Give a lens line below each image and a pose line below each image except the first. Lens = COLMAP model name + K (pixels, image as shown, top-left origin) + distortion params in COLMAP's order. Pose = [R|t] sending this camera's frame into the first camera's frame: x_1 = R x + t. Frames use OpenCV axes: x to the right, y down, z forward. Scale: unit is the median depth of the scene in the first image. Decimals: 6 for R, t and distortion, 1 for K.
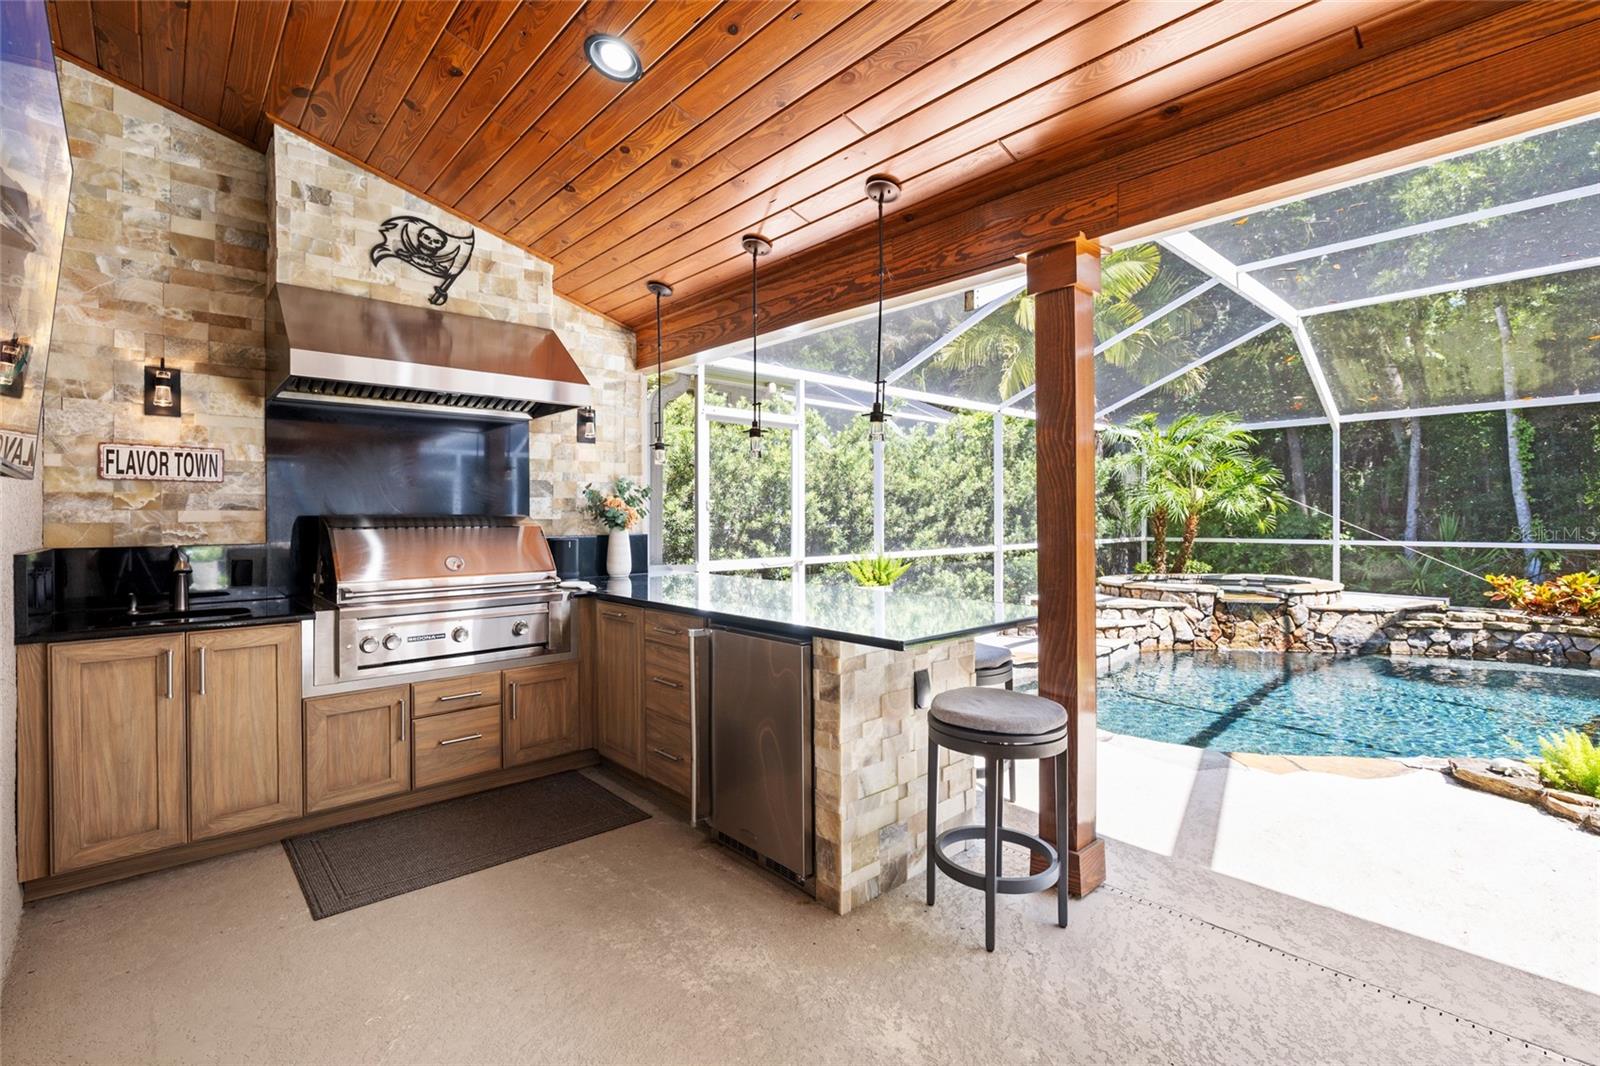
lens RADIAL K [[710.8, 0, 798.8], [0, 710.8, 514.0], [0, 0, 1]] dist [-0.011979, 0.003604]
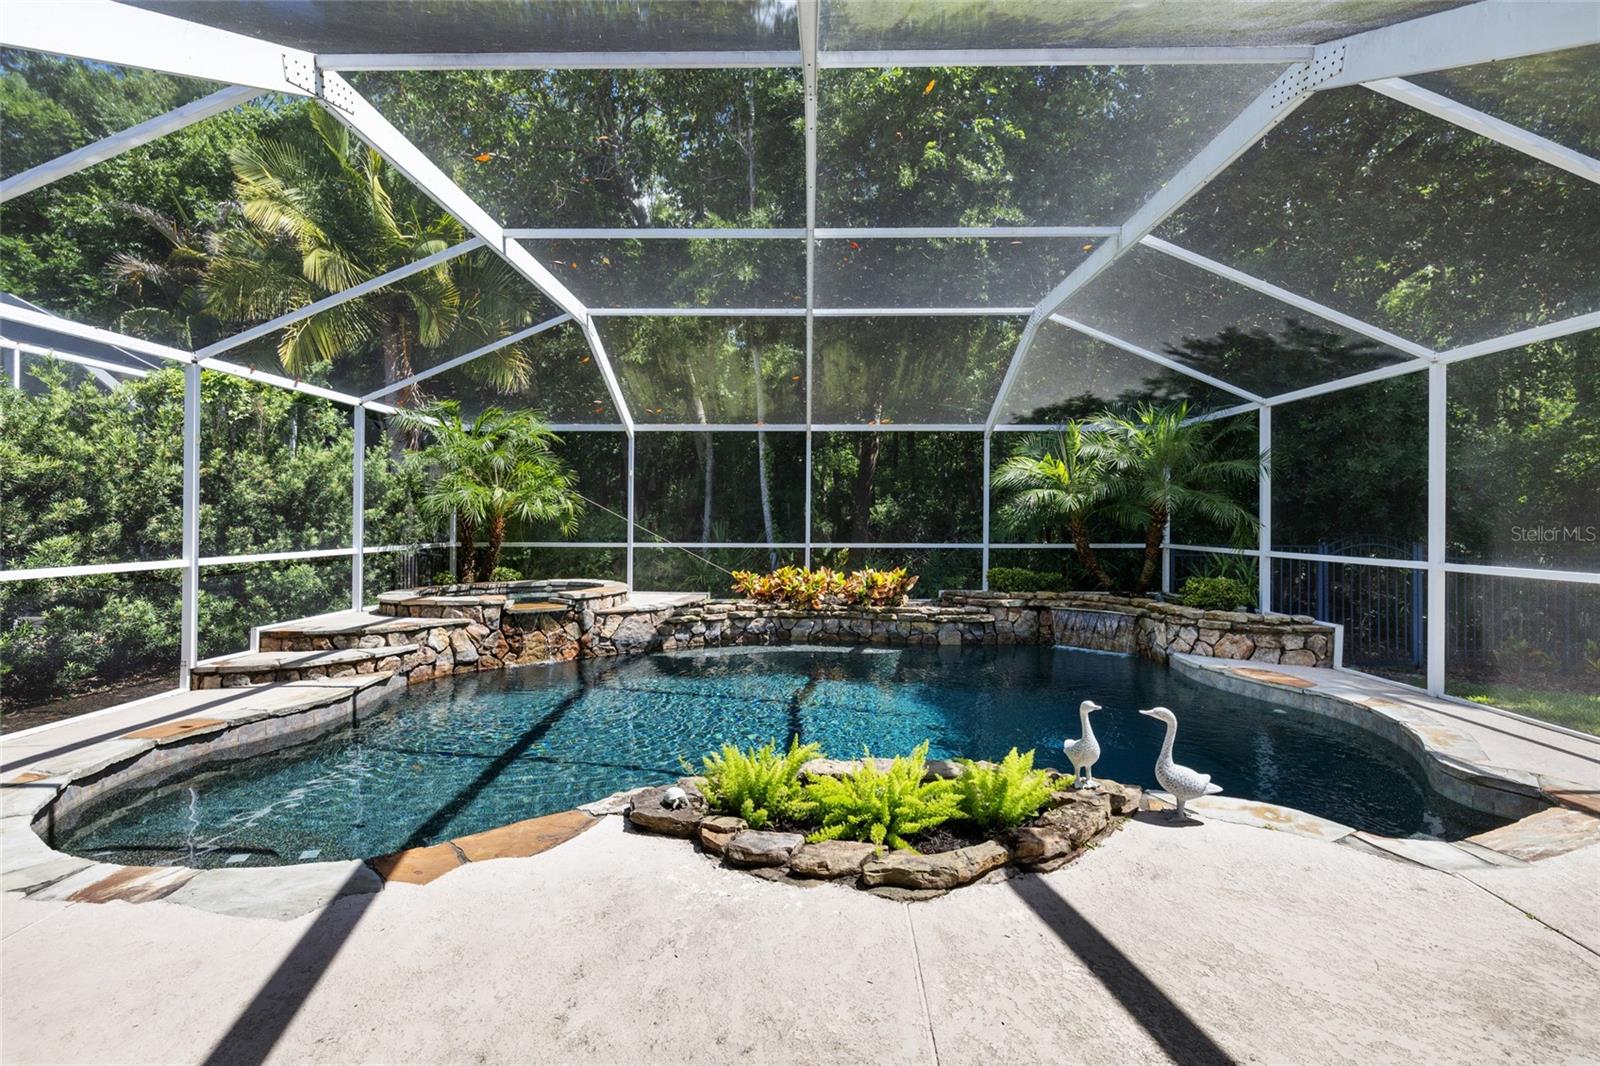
lens RADIAL K [[710.8, 0, 796.9], [0, 710.8, 515.7], [0, 0, 1]] dist [-0.011979, 0.003604]
pose [[0.686413, 0.011763, 0.727116, 0.318722], [-0.008948, 0.999930, -0.007730, 0.005345], [-0.727156, -0.001200, 0.686471, 0.192135]]
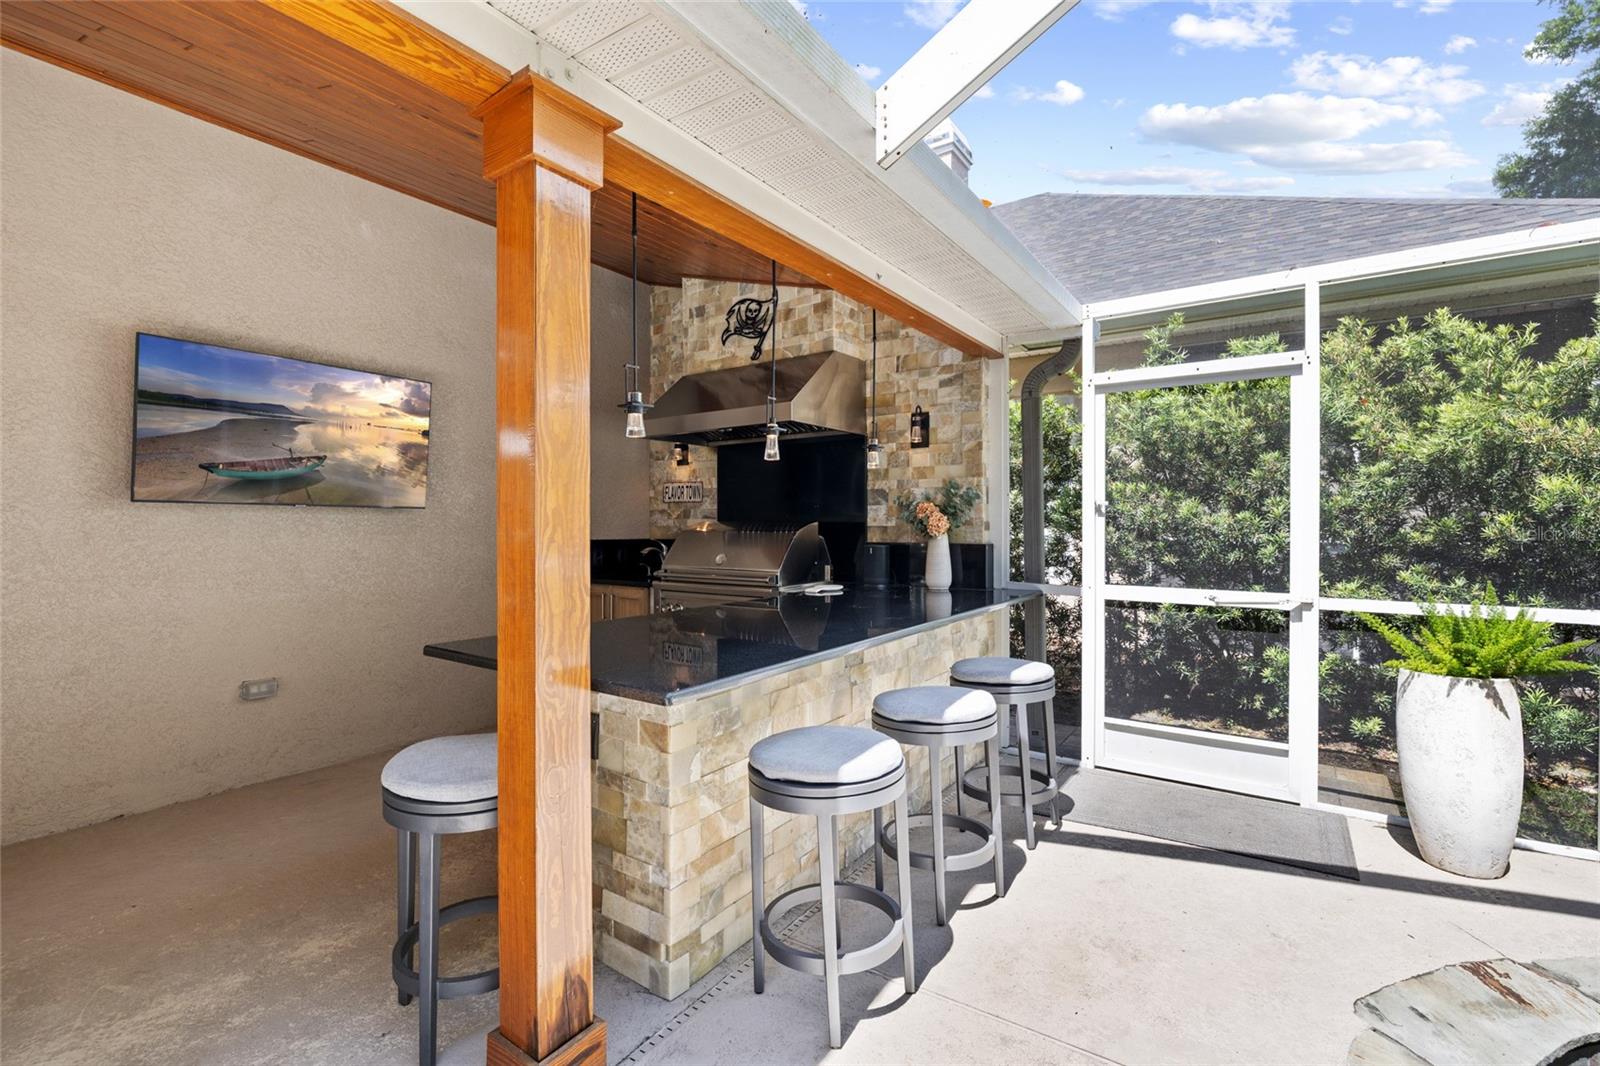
lens RADIAL K [[710.8, 0, 796.6], [0, 710.8, 520.7], [0, 0, 1]] dist [-0.011979, 0.003604]
pose [[0.215643, 0.002162, -0.976470, 0.594531], [0.003162, 0.999991, 0.002912, -0.003651], [0.976467, -0.003716, 0.215634, 0.608182]]
